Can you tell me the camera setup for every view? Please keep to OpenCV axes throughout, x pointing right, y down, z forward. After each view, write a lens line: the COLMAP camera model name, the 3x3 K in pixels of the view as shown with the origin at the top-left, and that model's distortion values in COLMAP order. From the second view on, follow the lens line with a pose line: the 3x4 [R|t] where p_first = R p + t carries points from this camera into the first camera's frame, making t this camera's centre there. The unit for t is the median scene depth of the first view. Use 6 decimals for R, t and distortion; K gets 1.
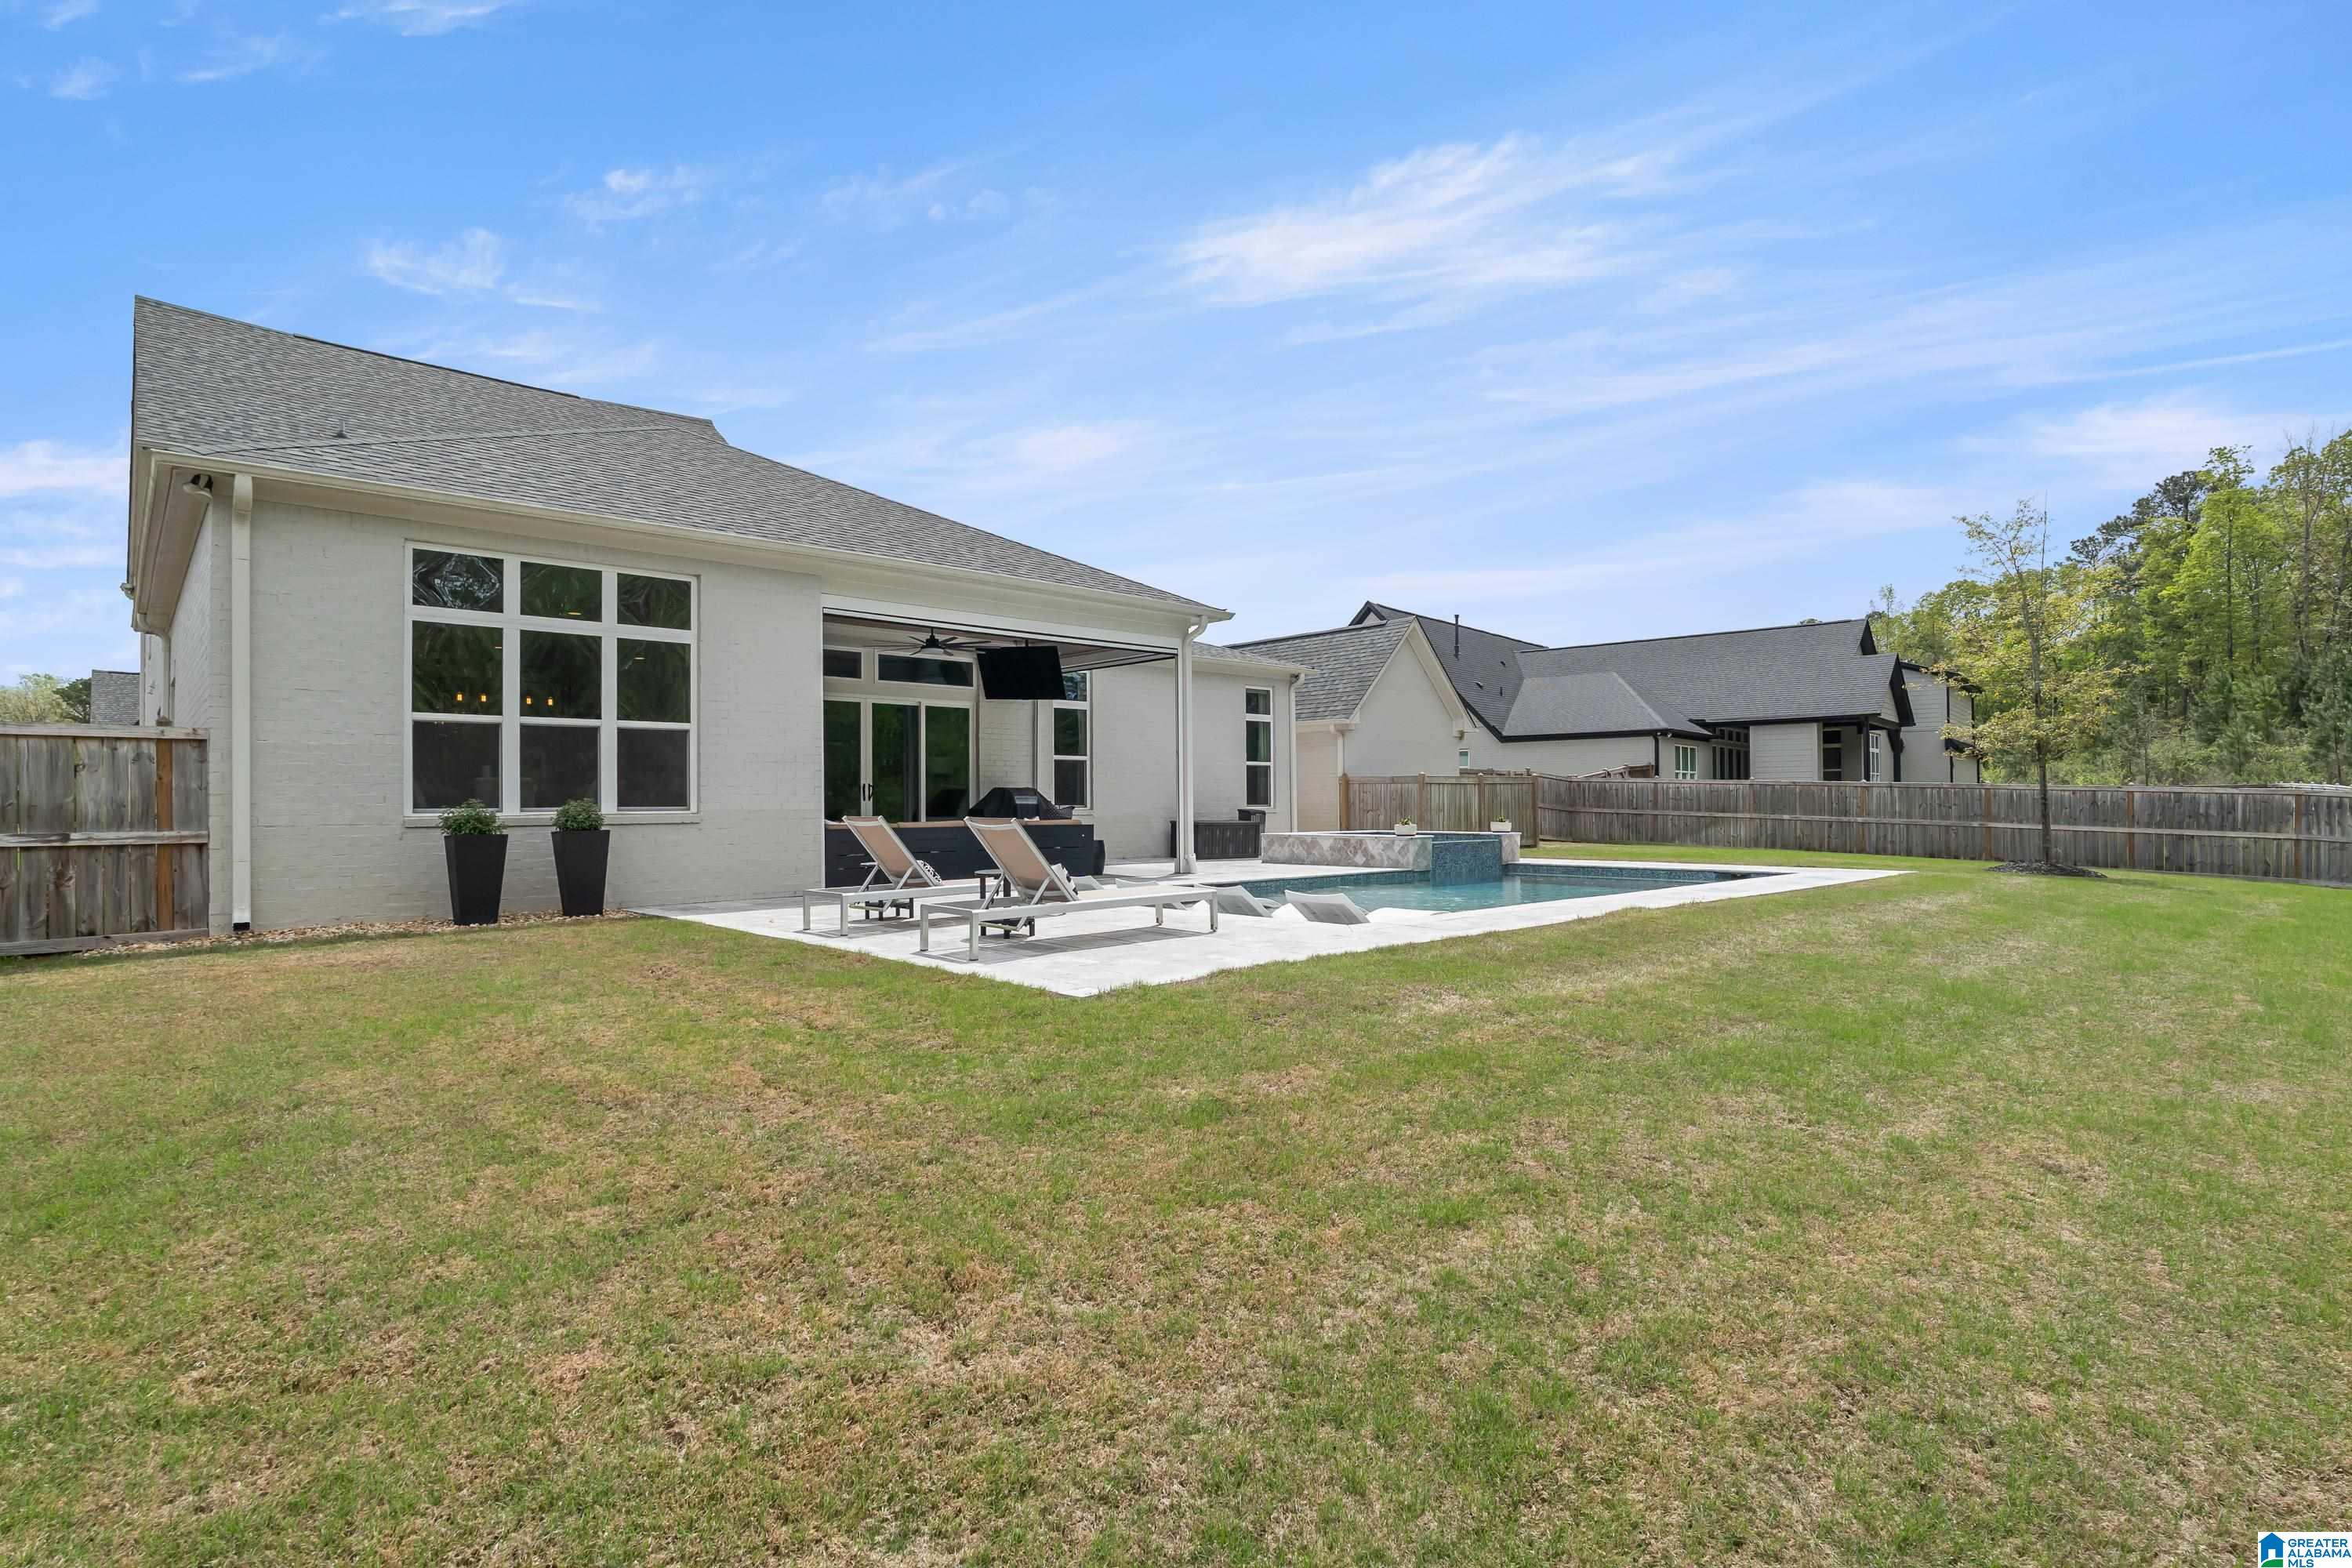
lens RADIAL K [[1140.4, 0, 1168.9], [0, 1140.4, 799.0], [0, 0, 1]] dist [0.001022, -0.000043]
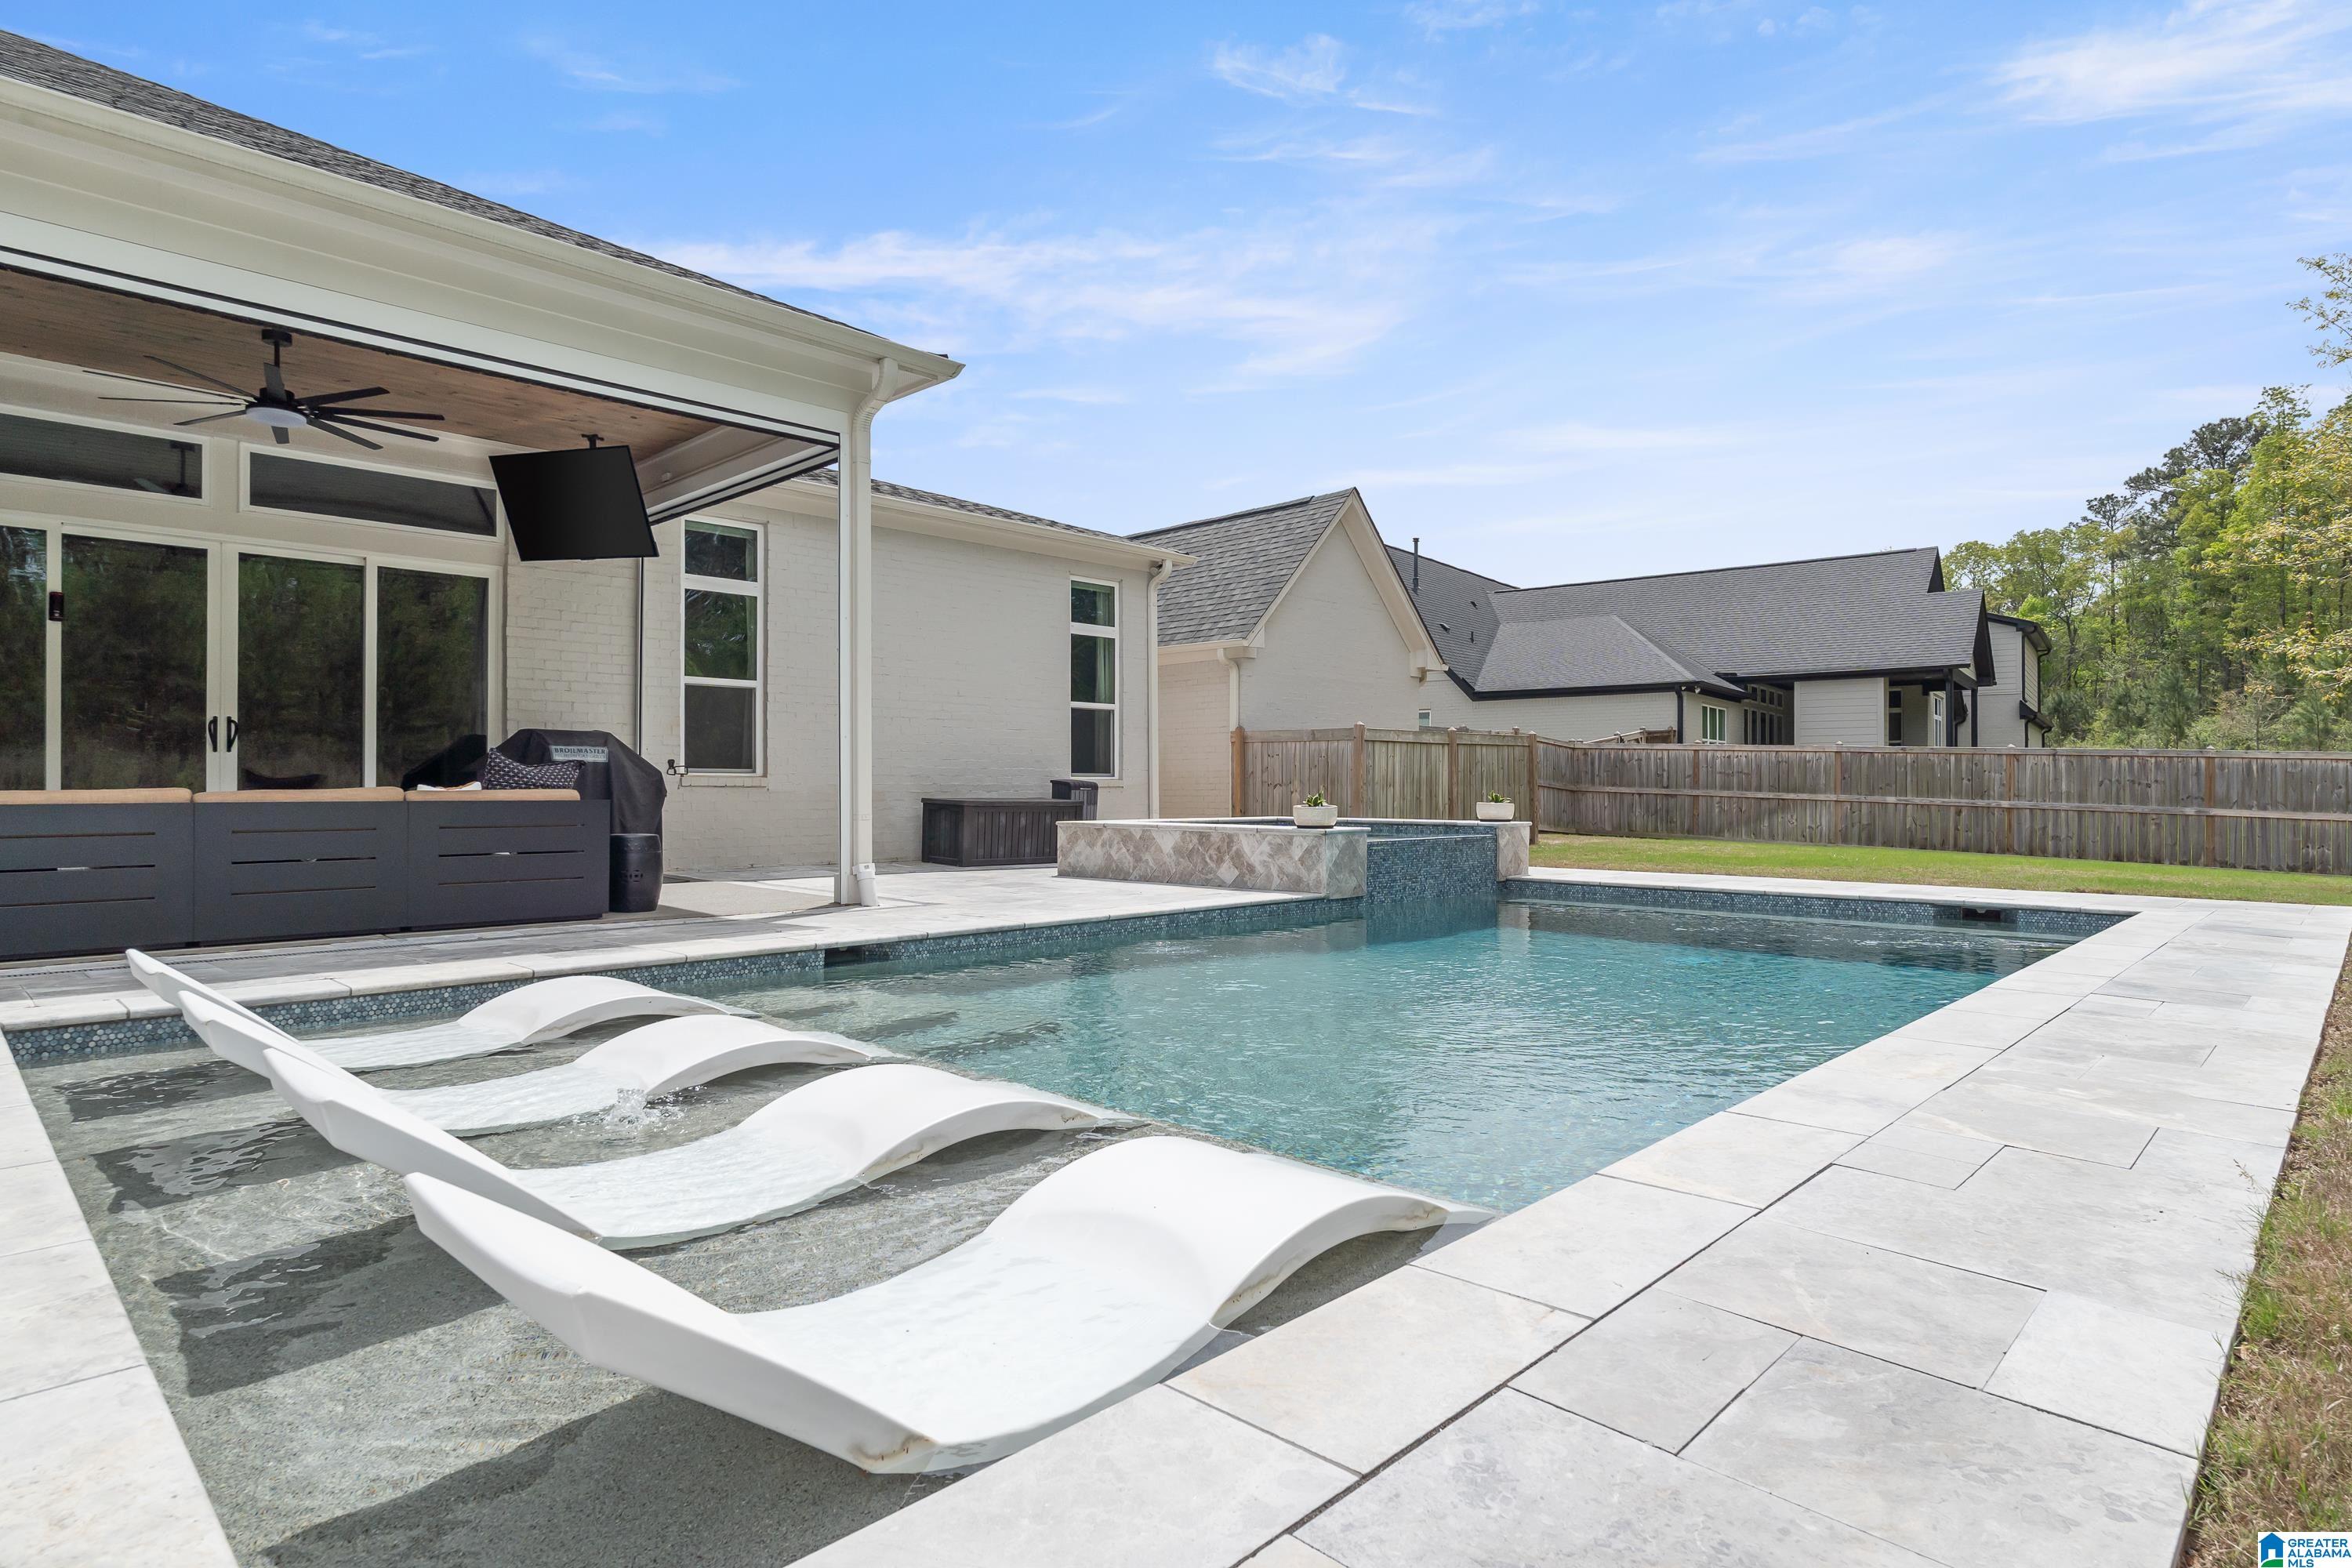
lens RADIAL K [[1242.8, 0, 1159.9], [0, 1242.8, 818.1], [0, 0, 1]] dist [0.005371, 0.000164]
pose [[0.998878, 0.004084, 0.047174, 0.083084], [-0.005484, 0.999547, 0.029581, 0.008955], [-0.047032, -0.029807, 0.998449, 0.334397]]
